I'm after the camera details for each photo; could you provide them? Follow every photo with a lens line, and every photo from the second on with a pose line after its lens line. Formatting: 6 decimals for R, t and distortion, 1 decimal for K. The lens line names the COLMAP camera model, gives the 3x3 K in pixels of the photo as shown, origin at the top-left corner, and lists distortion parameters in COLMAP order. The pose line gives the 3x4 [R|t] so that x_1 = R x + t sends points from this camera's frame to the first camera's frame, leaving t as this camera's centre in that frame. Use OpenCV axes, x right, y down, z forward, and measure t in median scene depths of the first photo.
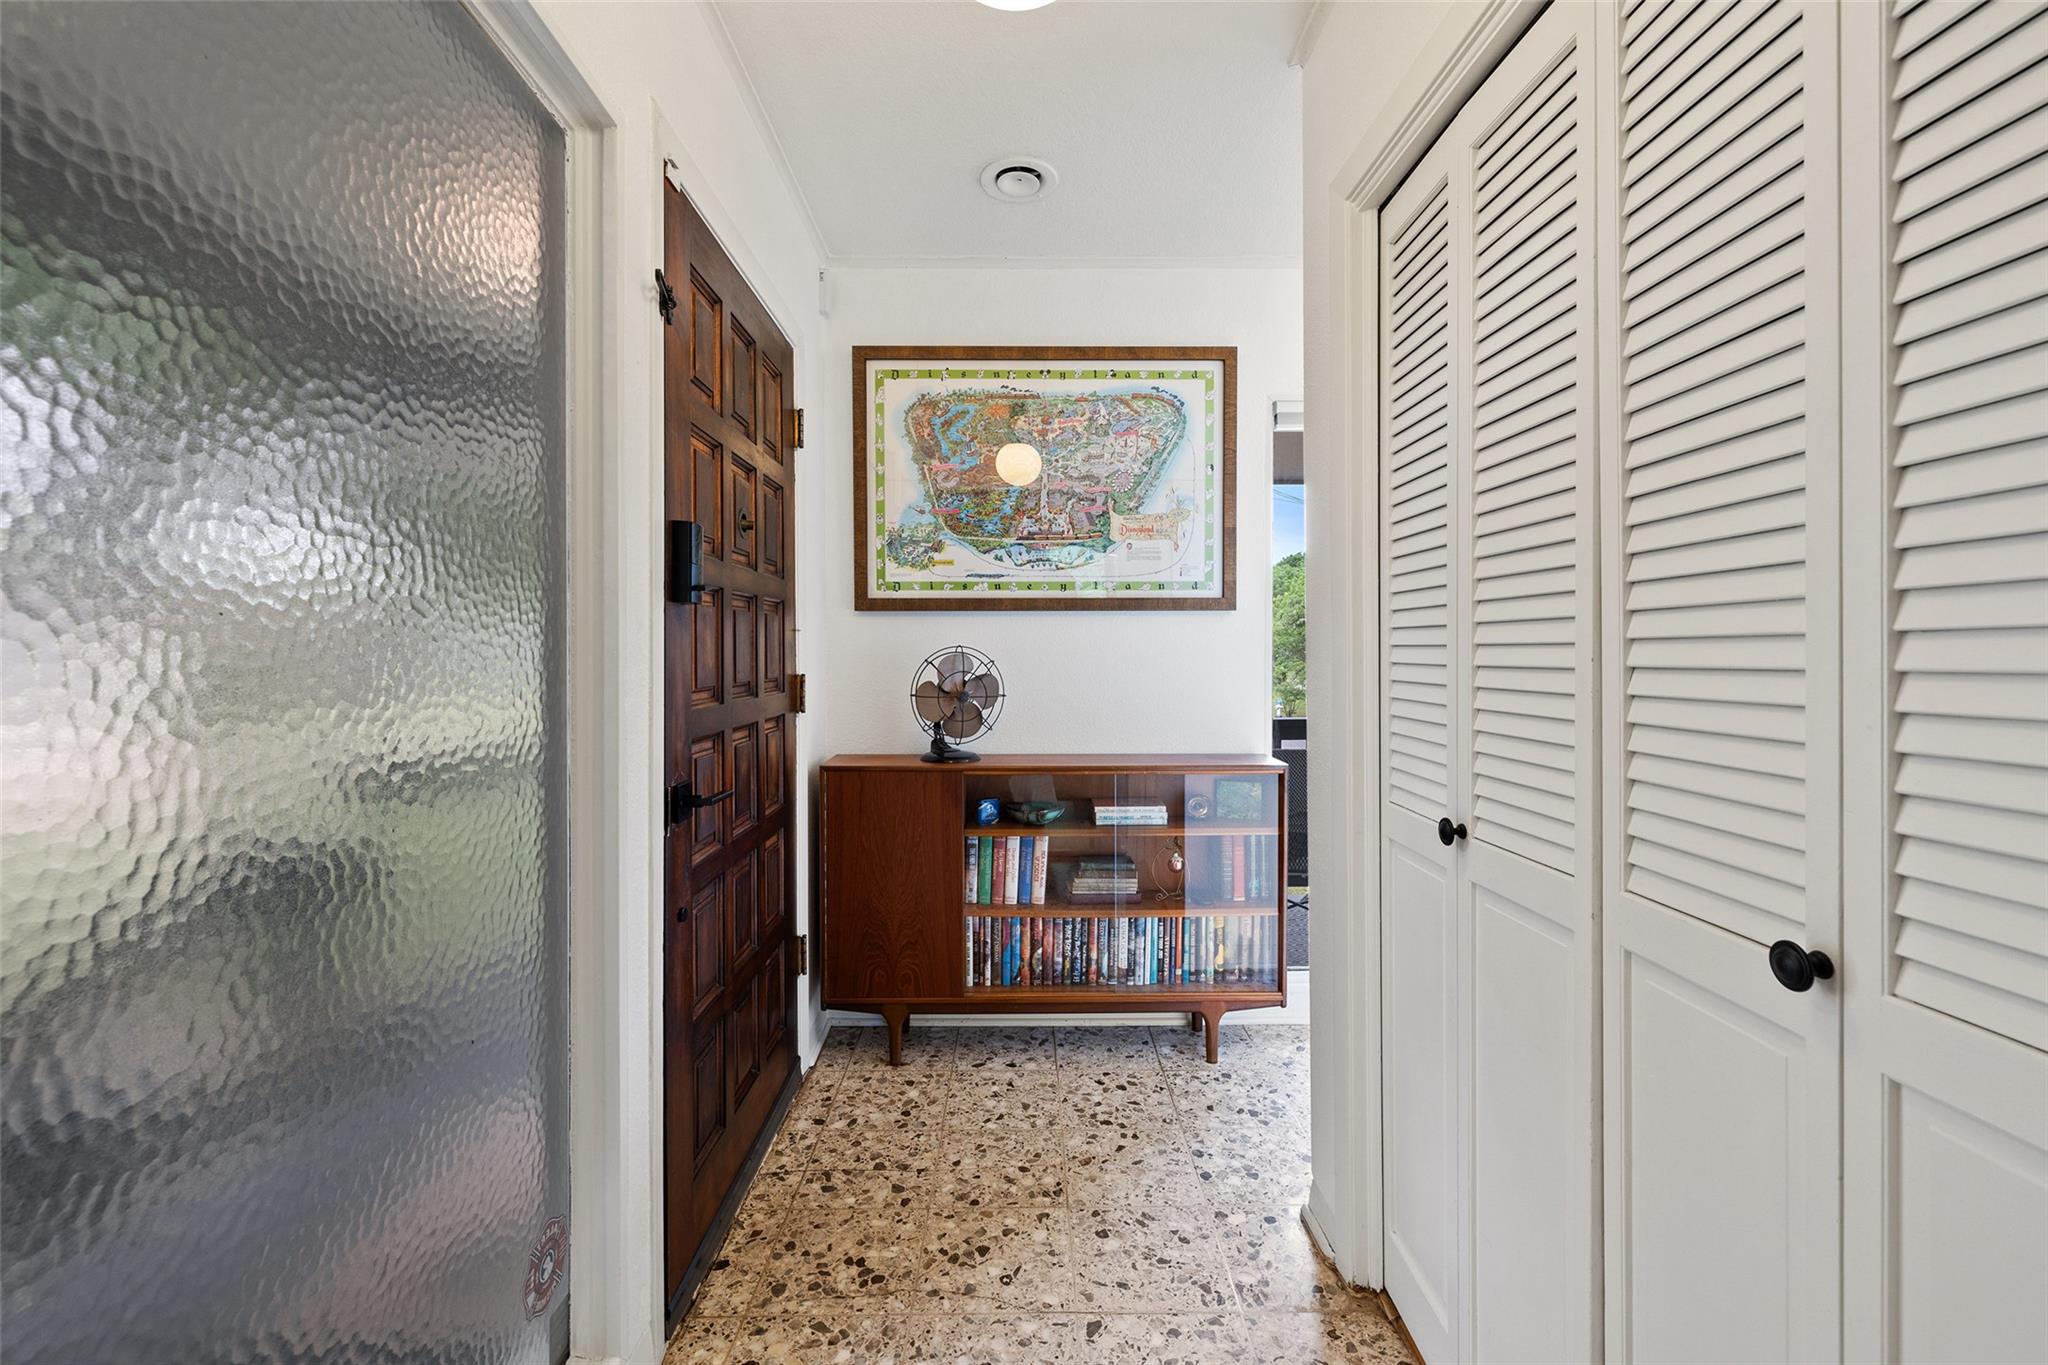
lens RADIAL K [[882.3, 0, 1021.0], [0, 882.3, 665.4], [0, 0, 1]] dist [0.003469, 0.000308]
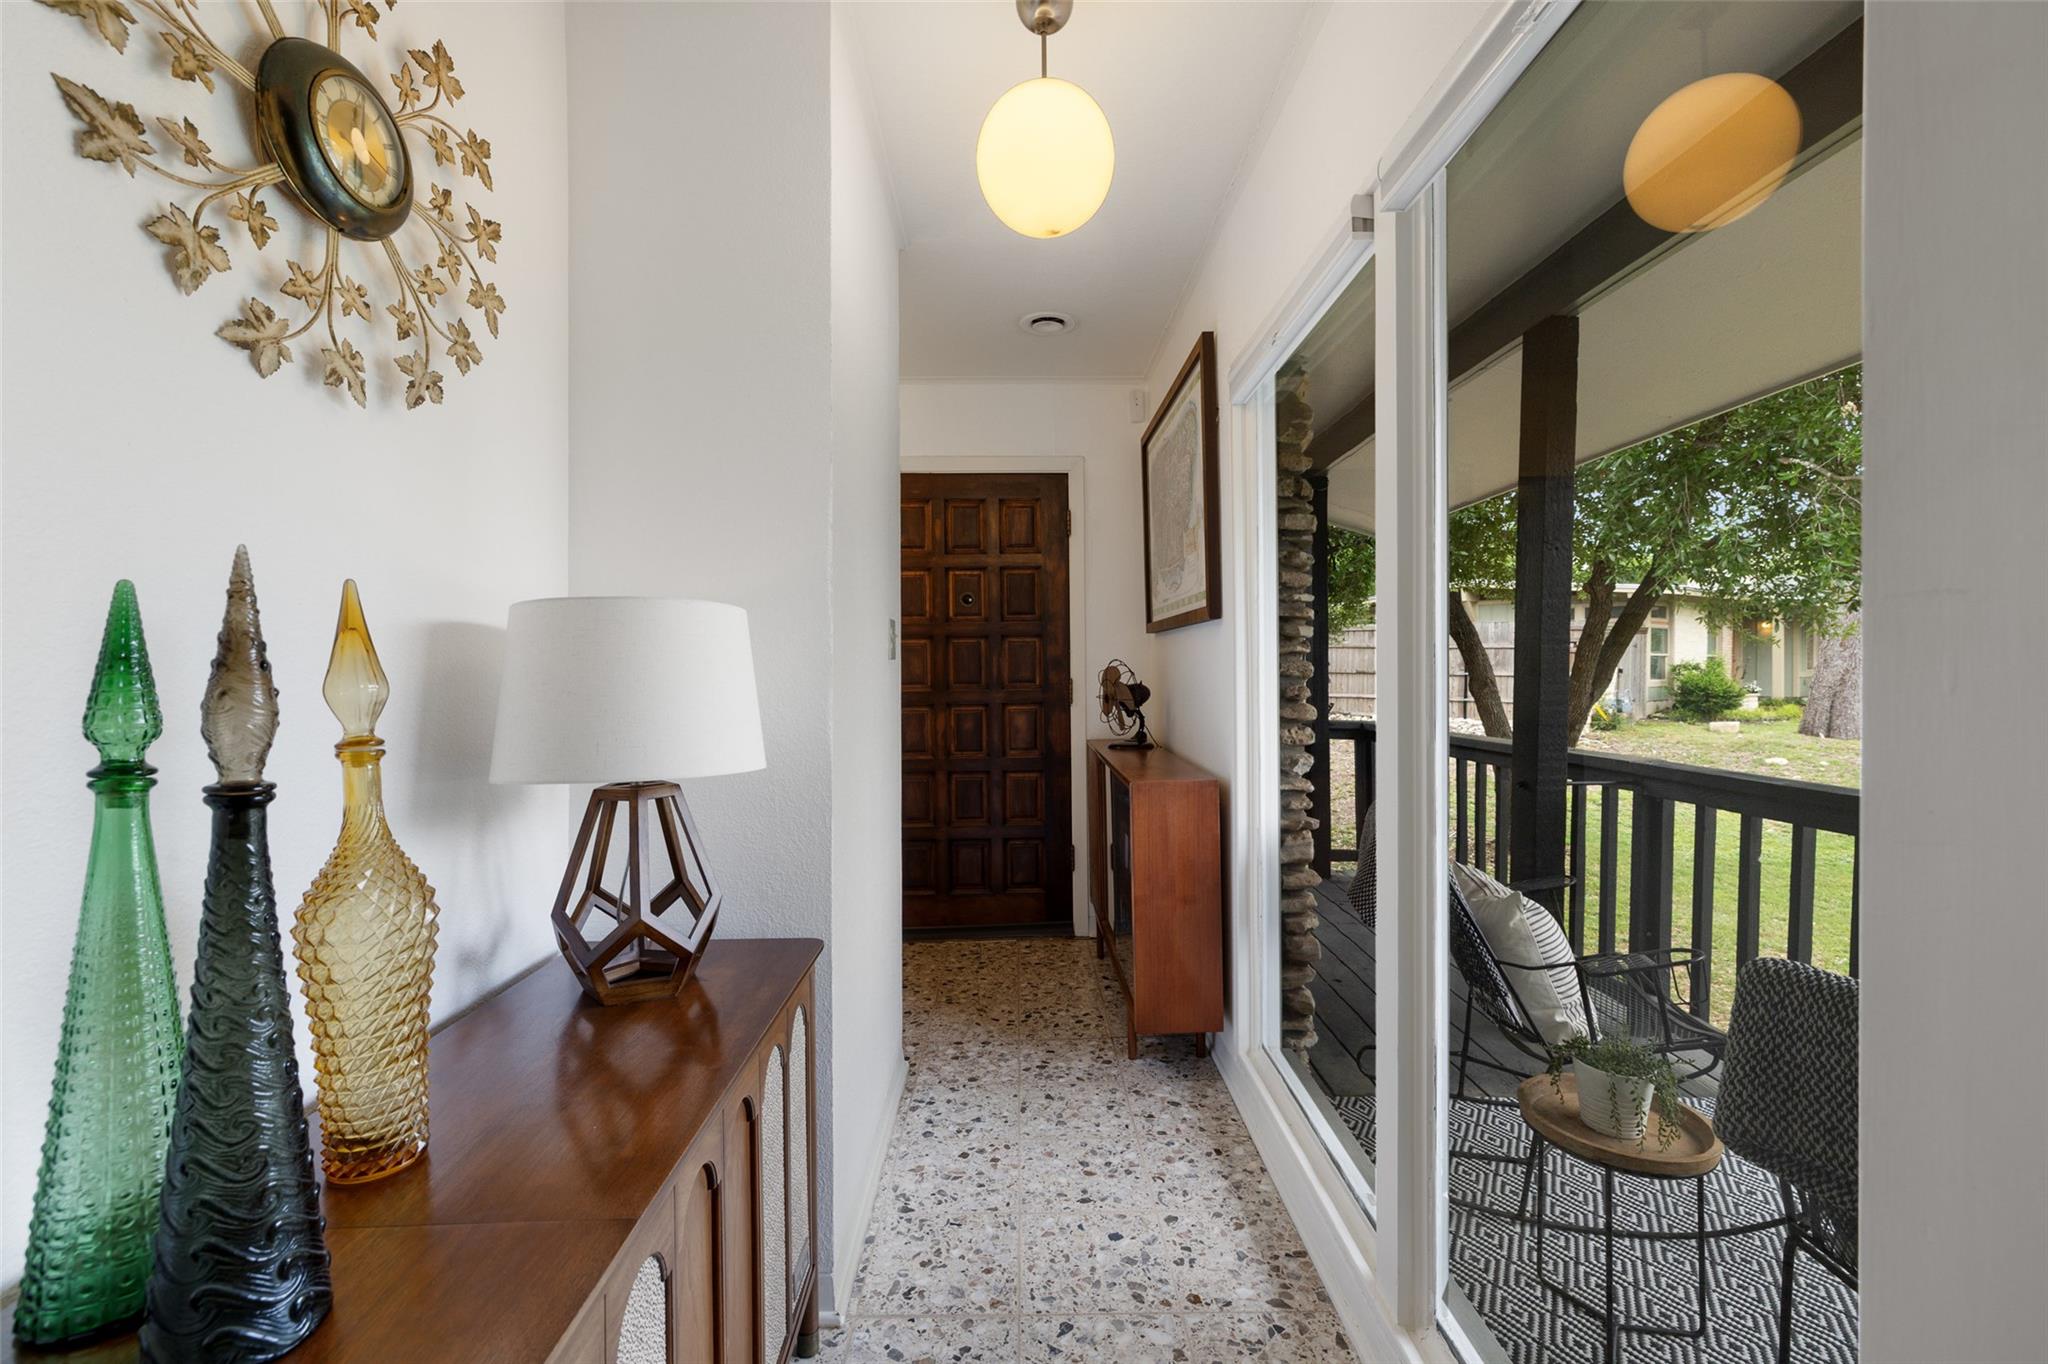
lens RADIAL K [[882.3, 0, 1012.9], [0, 882.3, 688.4], [0, 0, 1]] dist [0.003469, 0.000308]
pose [[-0.017597, 0.026627, -0.999491, 1.441098], [-0.007744, 0.999612, 0.026767, -0.014847], [0.999815, 0.008211, -0.017384, 1.009581]]
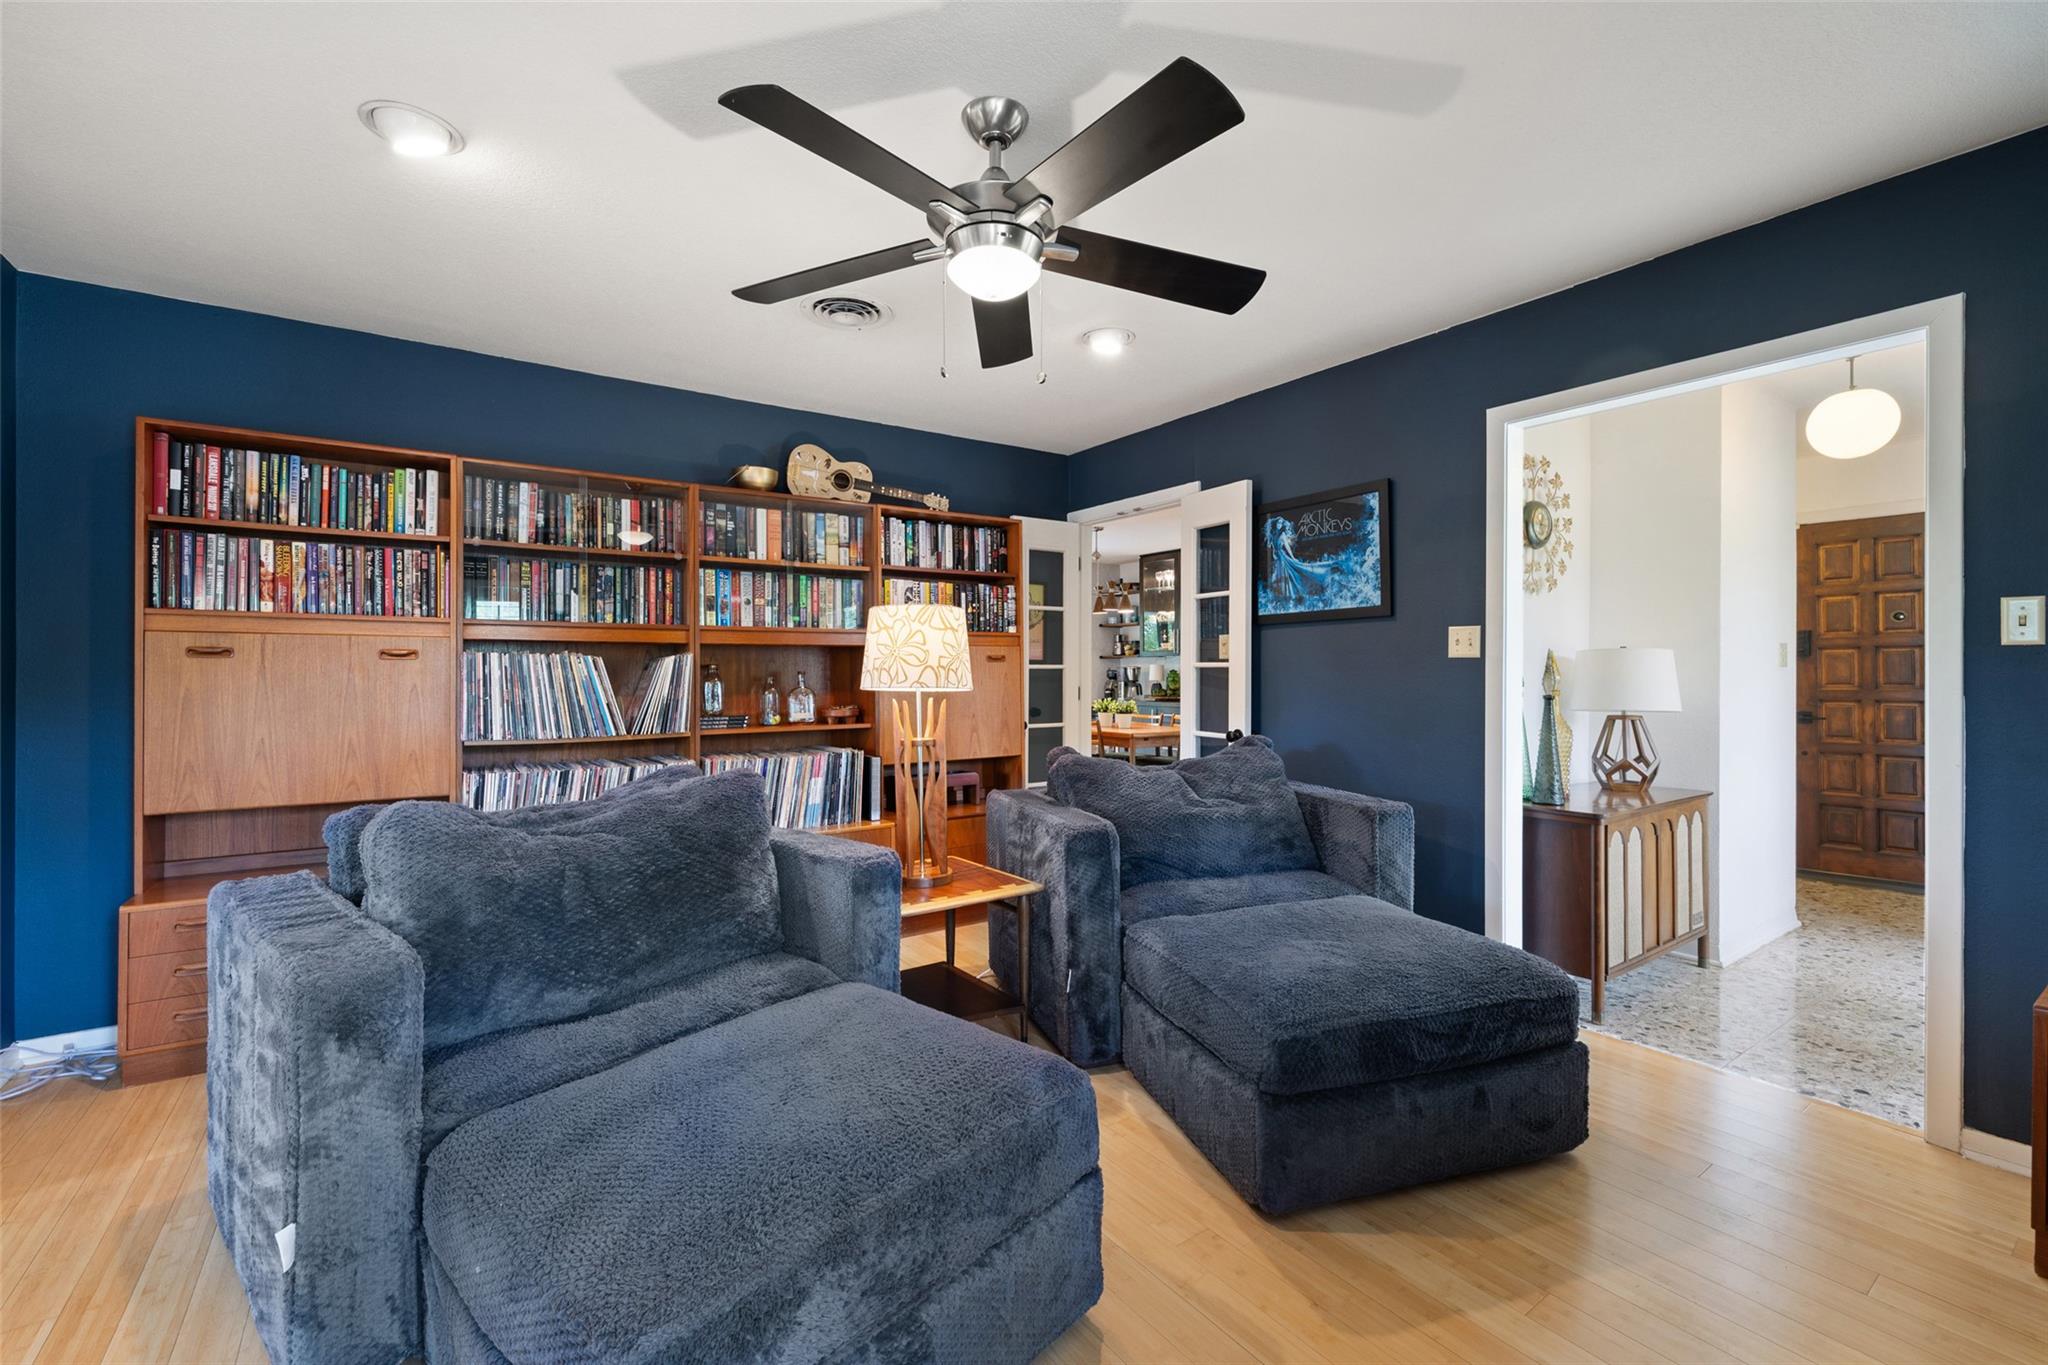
lens RADIAL K [[882.3, 0, 1023.6], [0, 882.3, 674.3], [0, 0, 1]] dist [0.003469, 0.000308]
pose [[-0.823744, 0.005426, -0.566937, 3.241857], [0.000892, 0.999965, 0.008274, -0.023618], [0.566962, 0.006310, -0.823720, 1.660538]]
